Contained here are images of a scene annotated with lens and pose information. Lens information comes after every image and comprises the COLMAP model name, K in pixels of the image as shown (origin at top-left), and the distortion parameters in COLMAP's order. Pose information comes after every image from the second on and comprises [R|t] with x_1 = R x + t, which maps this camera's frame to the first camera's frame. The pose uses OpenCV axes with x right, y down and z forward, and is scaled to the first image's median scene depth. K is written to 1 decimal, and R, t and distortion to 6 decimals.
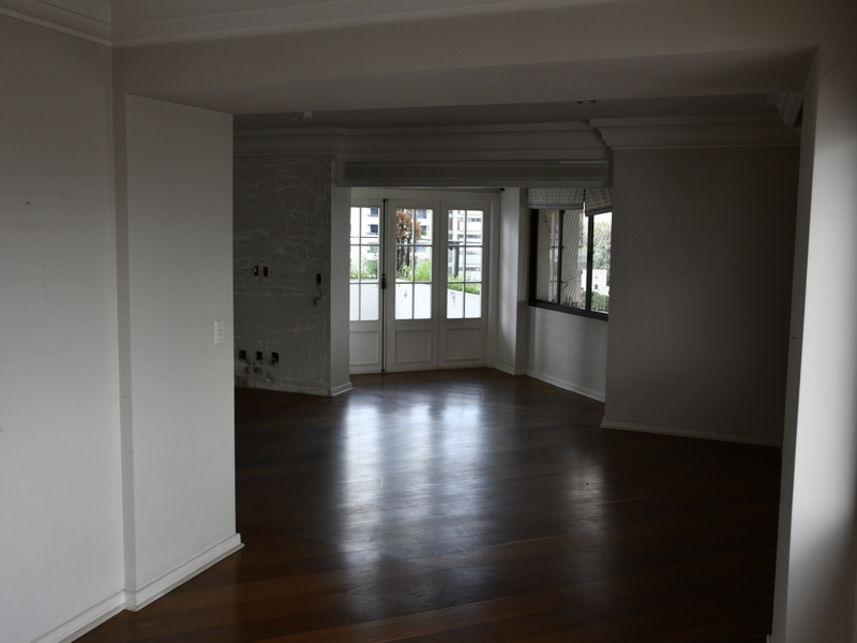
lens RADIAL K [[810.2, 0, 427.9], [0, 810.2, 320.1], [0, 0, 1]] dist [0.002816, 0.000000]
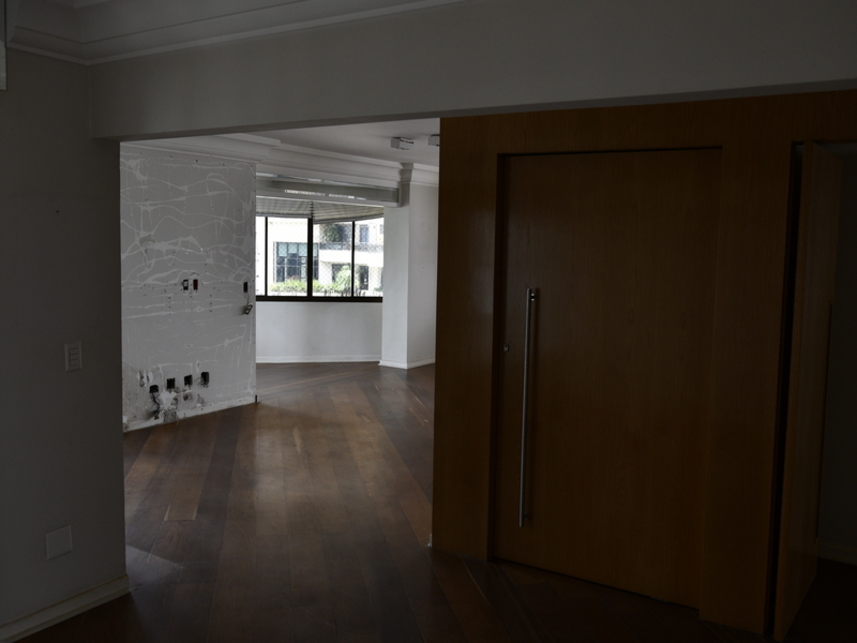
lens RADIAL K [[810.2, 0, 428.1], [0, 810.2, 321.7], [0, 0, 1]] dist [0.002816, 0.000000]
pose [[0.147605, -0.116276, 0.982188, -1.053153], [0.090660, 0.990475, 0.103632, -0.089072], [-0.984882, 0.073748, 0.156741, 0.611315]]
